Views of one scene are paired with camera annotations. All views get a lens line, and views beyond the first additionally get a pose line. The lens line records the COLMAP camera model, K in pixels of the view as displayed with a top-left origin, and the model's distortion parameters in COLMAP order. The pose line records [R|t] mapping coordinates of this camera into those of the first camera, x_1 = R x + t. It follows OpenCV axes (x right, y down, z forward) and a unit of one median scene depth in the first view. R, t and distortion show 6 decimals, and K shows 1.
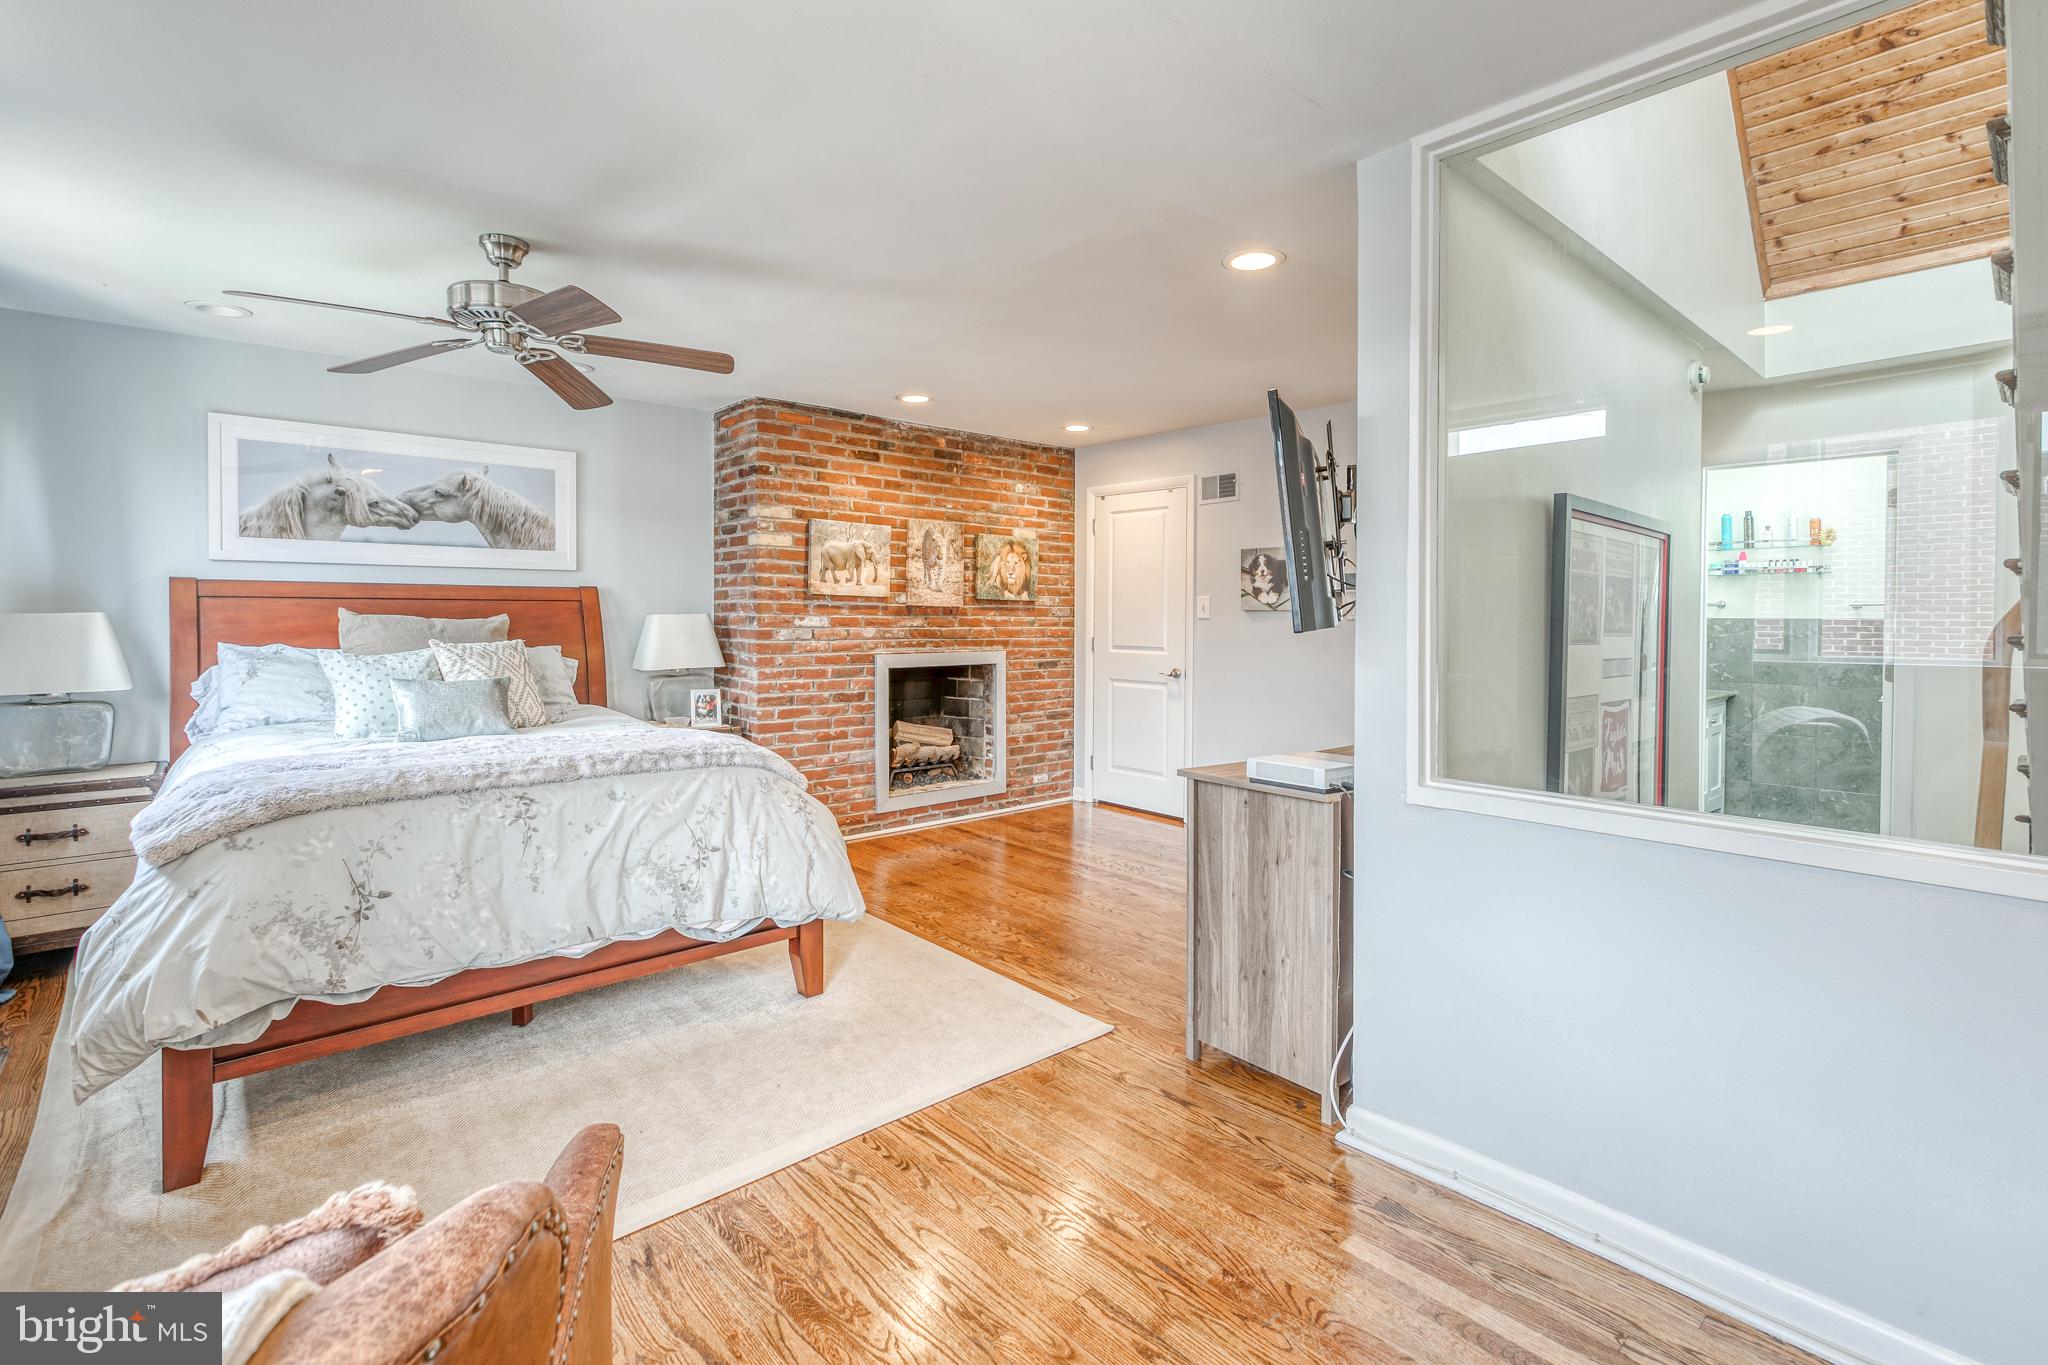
lens RADIAL K [[939.8, 0, 1011.6], [0, 939.8, 623.1], [0, 0, 1]] dist [0.000776, 0.001286]
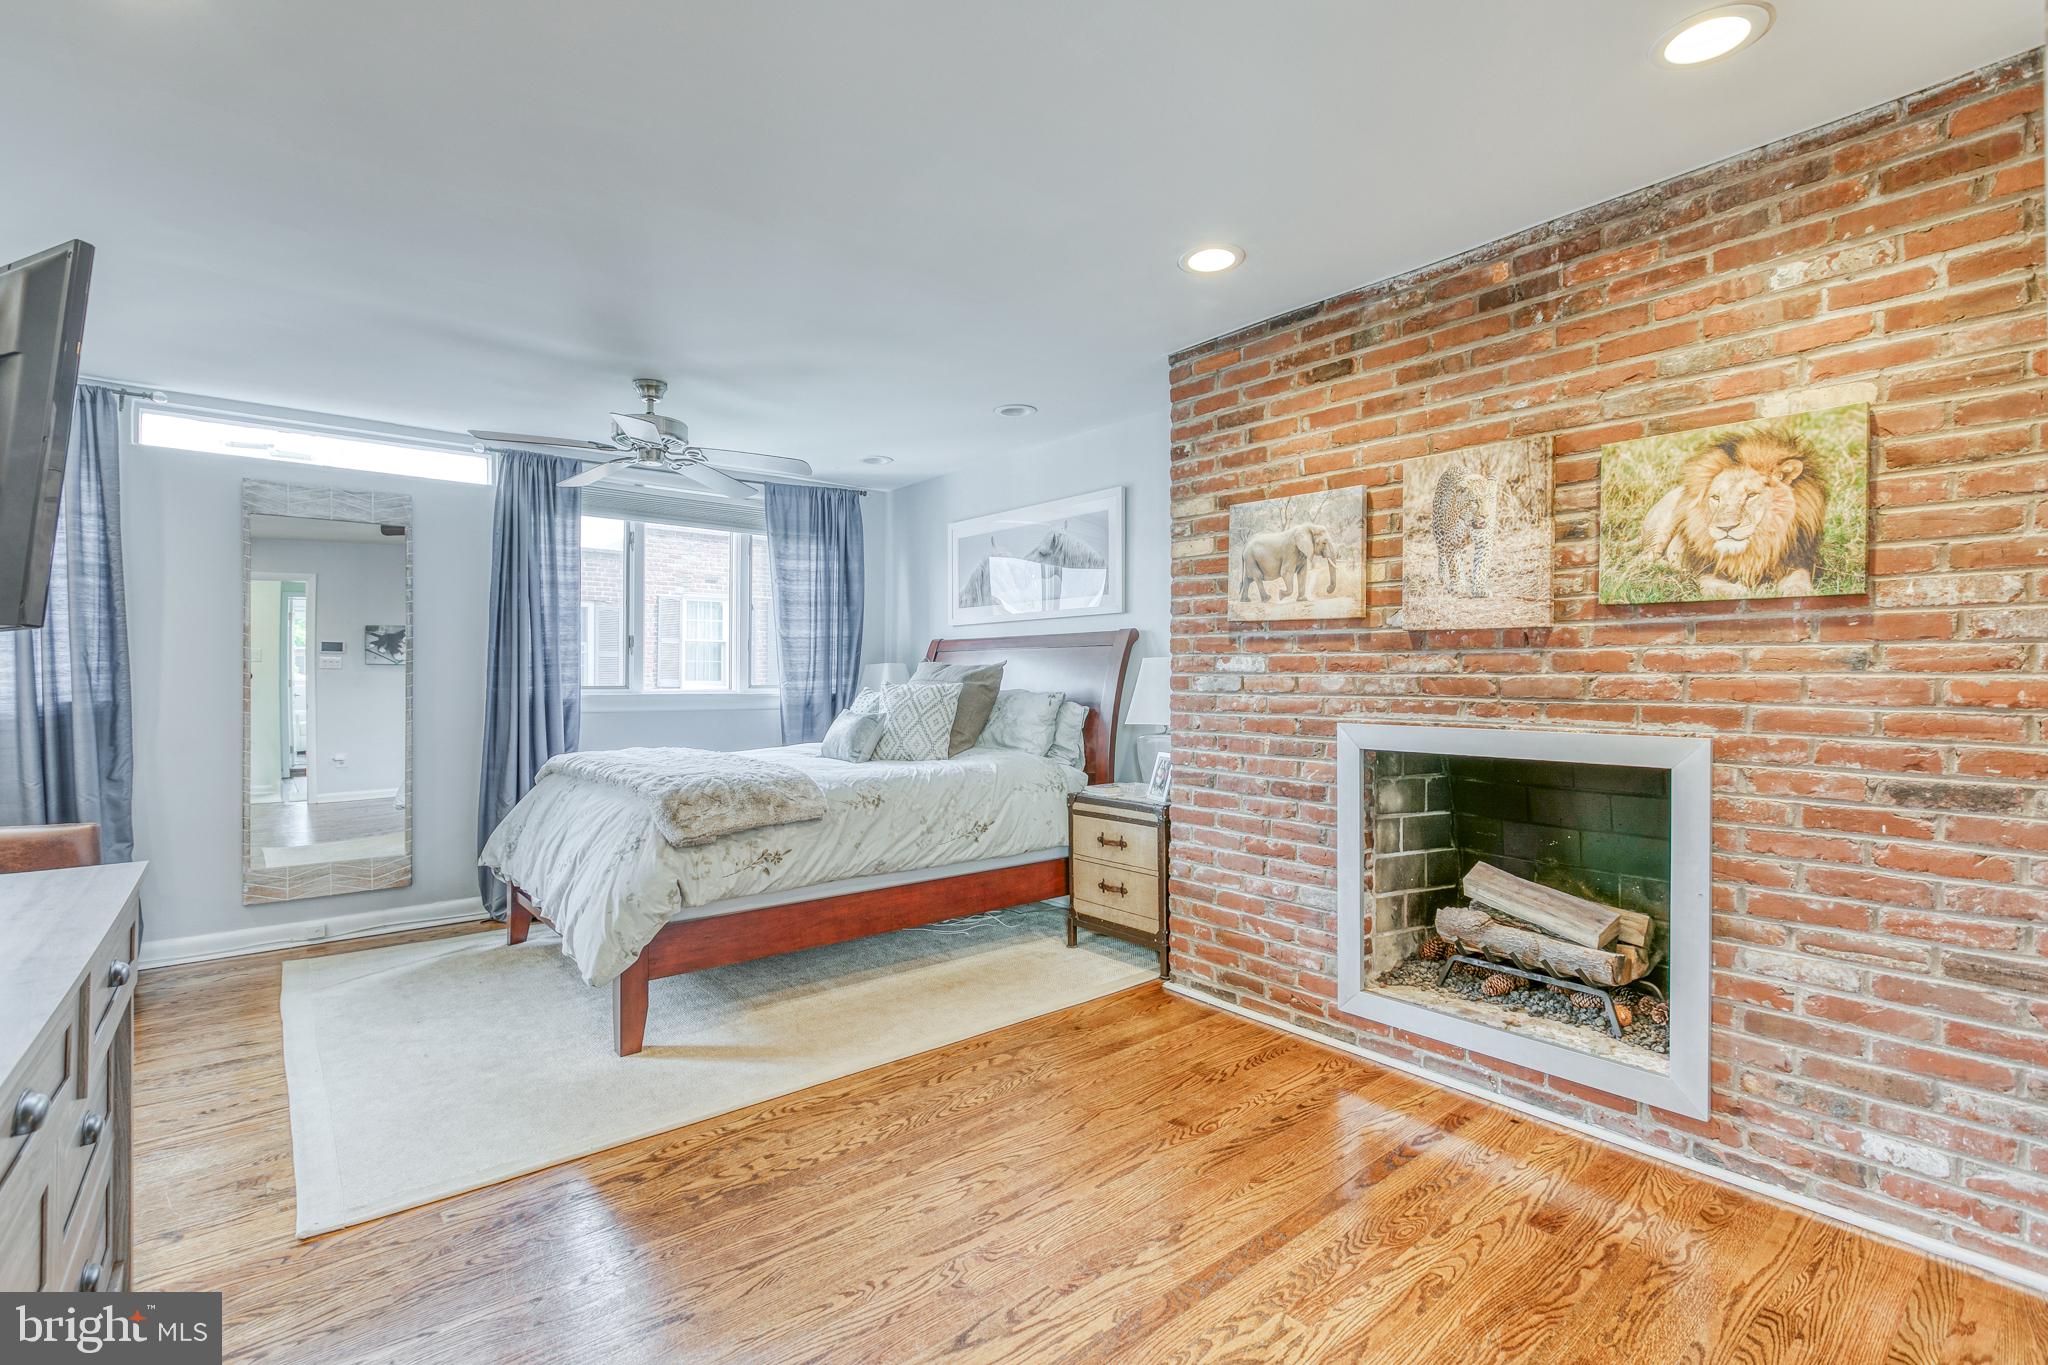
lens RADIAL K [[939.8, 0, 1027.3], [0, 939.8, 681.4], [0, 0, 1]] dist [0.000776, 0.001286]
pose [[-0.031971, -0.002584, -0.999485, 0.418504], [-0.012769, 0.999916, -0.002176, 0.012806], [0.999407, 0.012693, -0.032001, 0.836486]]
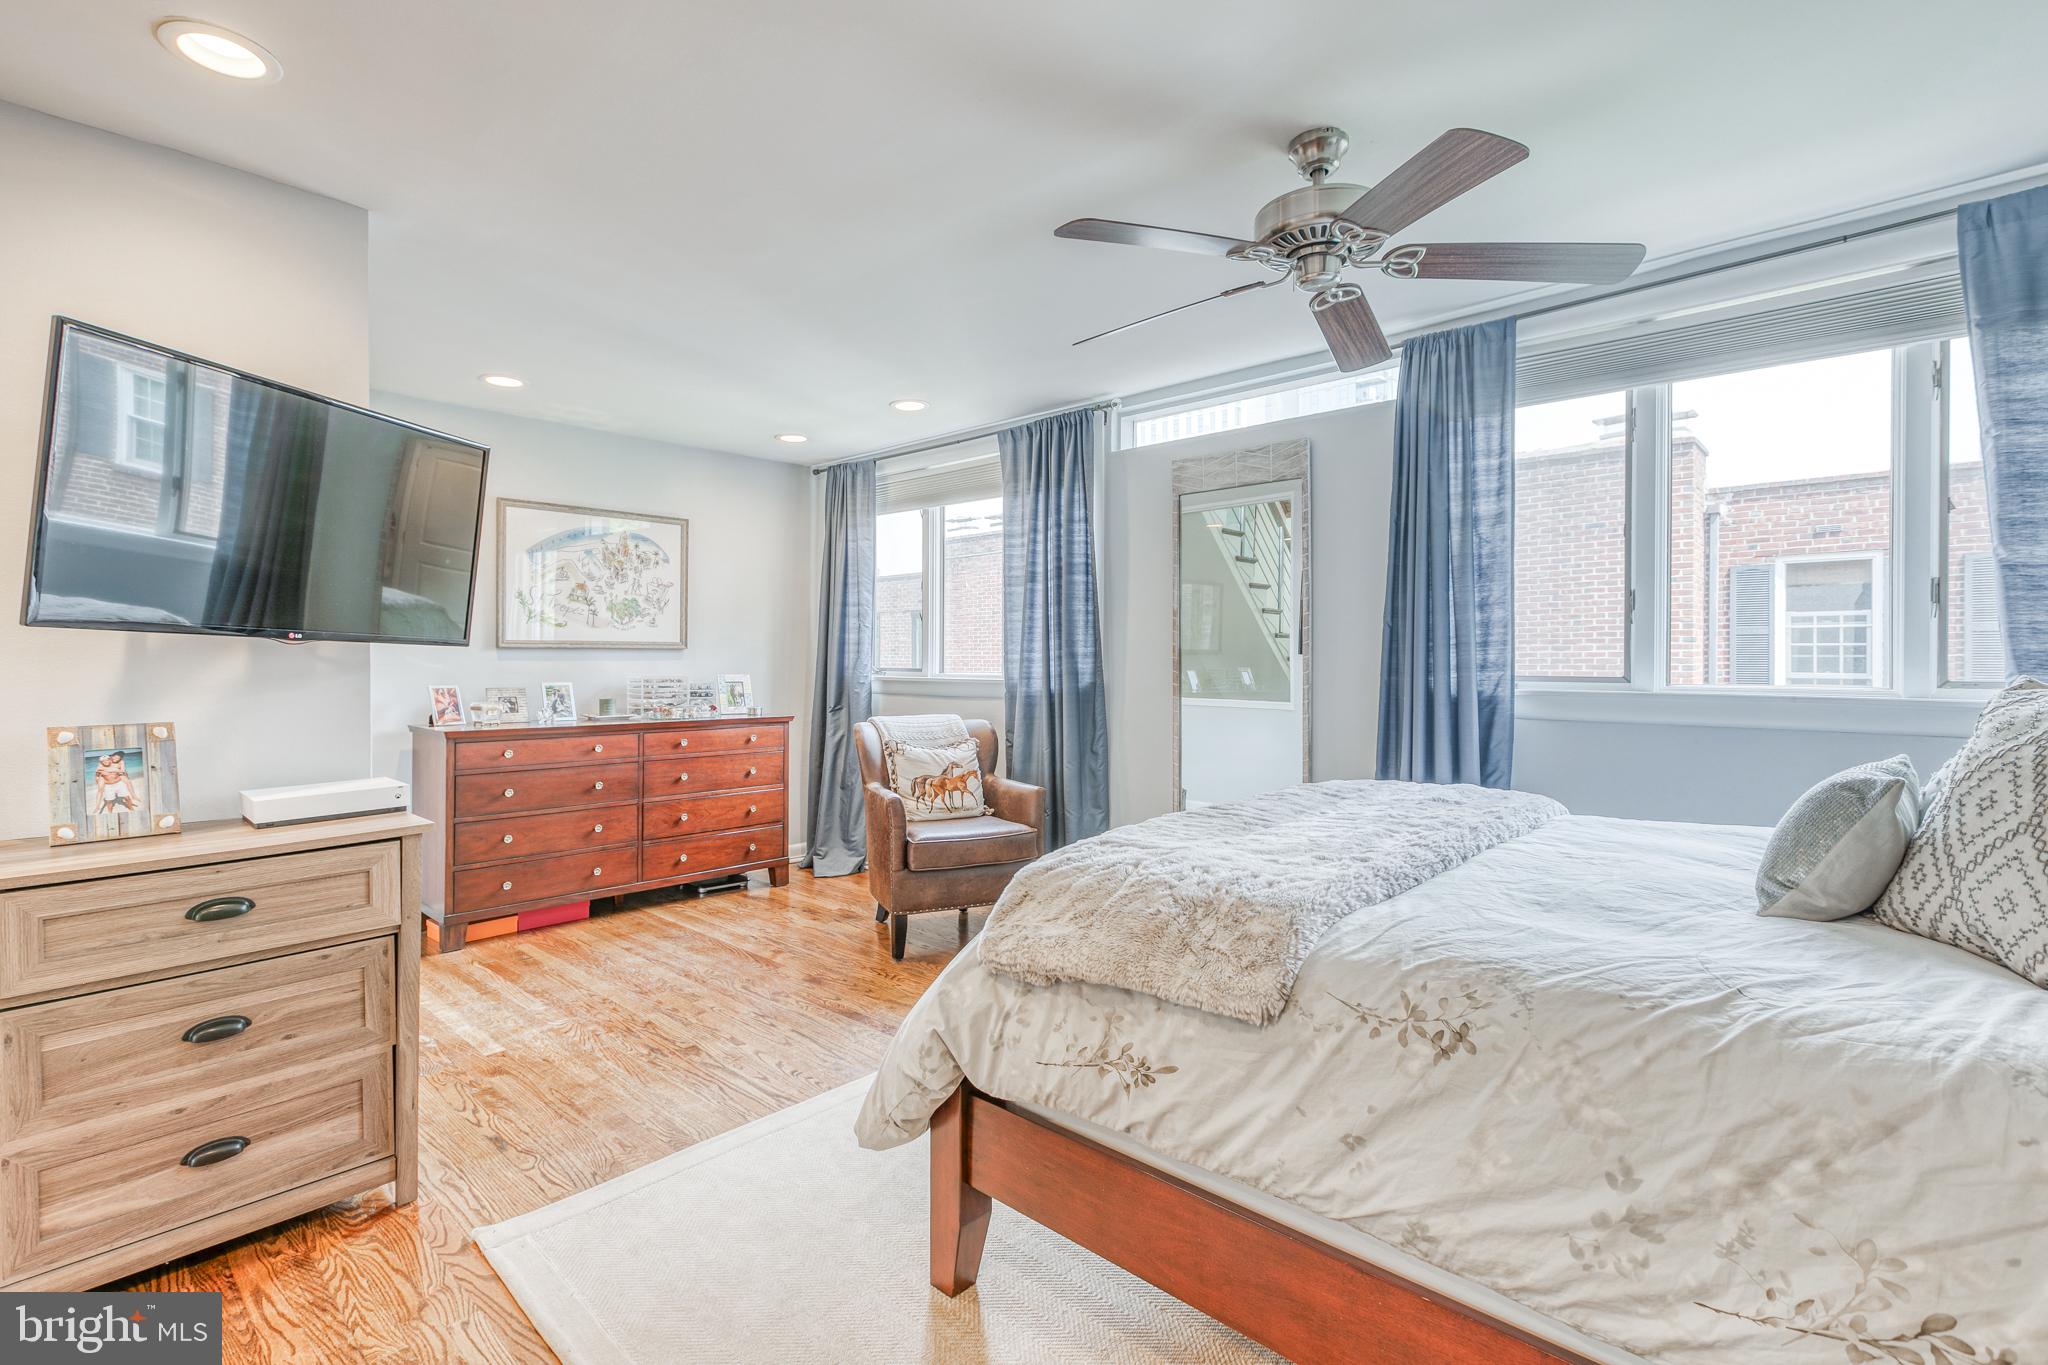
lens RADIAL K [[939.8, 0, 1028.2], [0, 939.8, 667.2], [0, 0, 1]] dist [0.000776, 0.001286]
pose [[-0.995428, -0.008044, -0.095174, -0.120219], [-0.009796, 0.999791, 0.017959, 0.008014], [0.095009, 0.018809, -0.995299, 0.916261]]
